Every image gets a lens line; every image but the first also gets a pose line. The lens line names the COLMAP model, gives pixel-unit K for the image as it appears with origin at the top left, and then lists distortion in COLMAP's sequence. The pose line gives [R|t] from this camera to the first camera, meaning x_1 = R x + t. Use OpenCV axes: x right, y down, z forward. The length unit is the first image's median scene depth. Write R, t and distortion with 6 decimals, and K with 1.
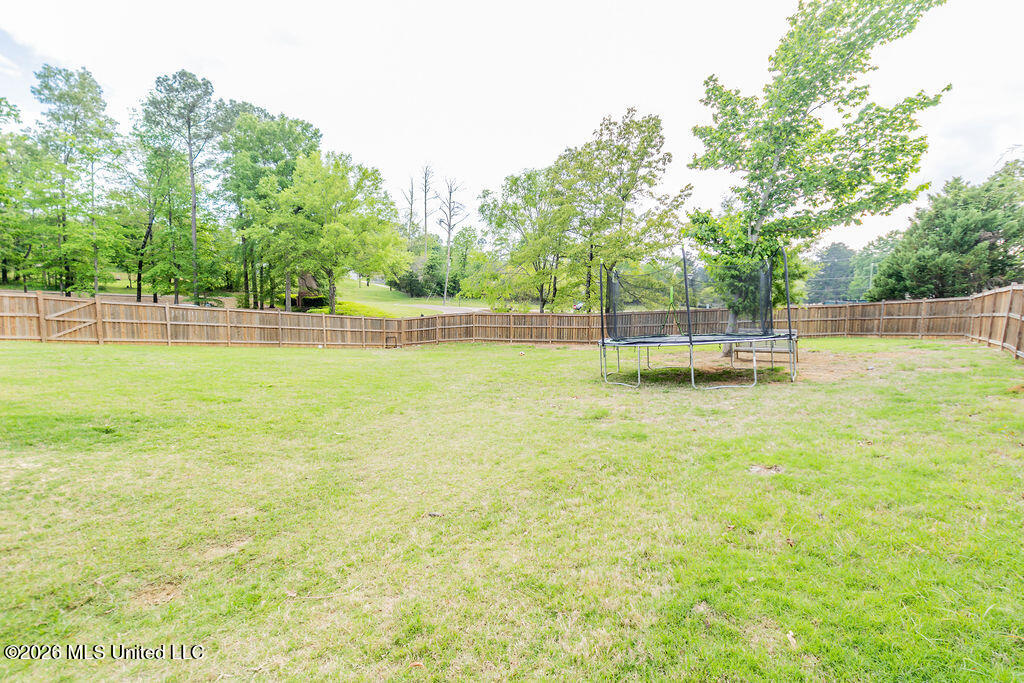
lens RADIAL K [[473.3, 0, 520.8], [0, 473.3, 345.4], [0, 0, 1]] dist [0.003568, -0.001819]
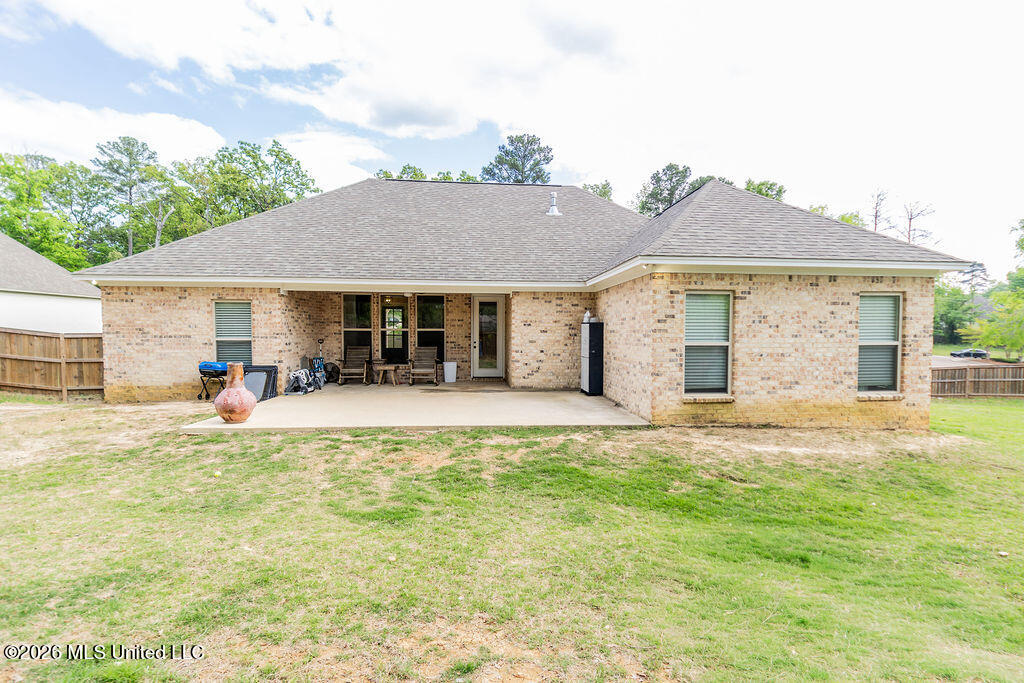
lens RADIAL K [[491.3, 0, 532.5], [0, 491.3, 357.2], [0, 0, 1]] dist [-0.005408, -0.000509]
pose [[0.728180, 0.018438, -0.685137, -0.078319], [-0.066844, 0.996783, -0.044218, 0.009485], [0.682118, 0.077996, 0.727070, -0.148216]]
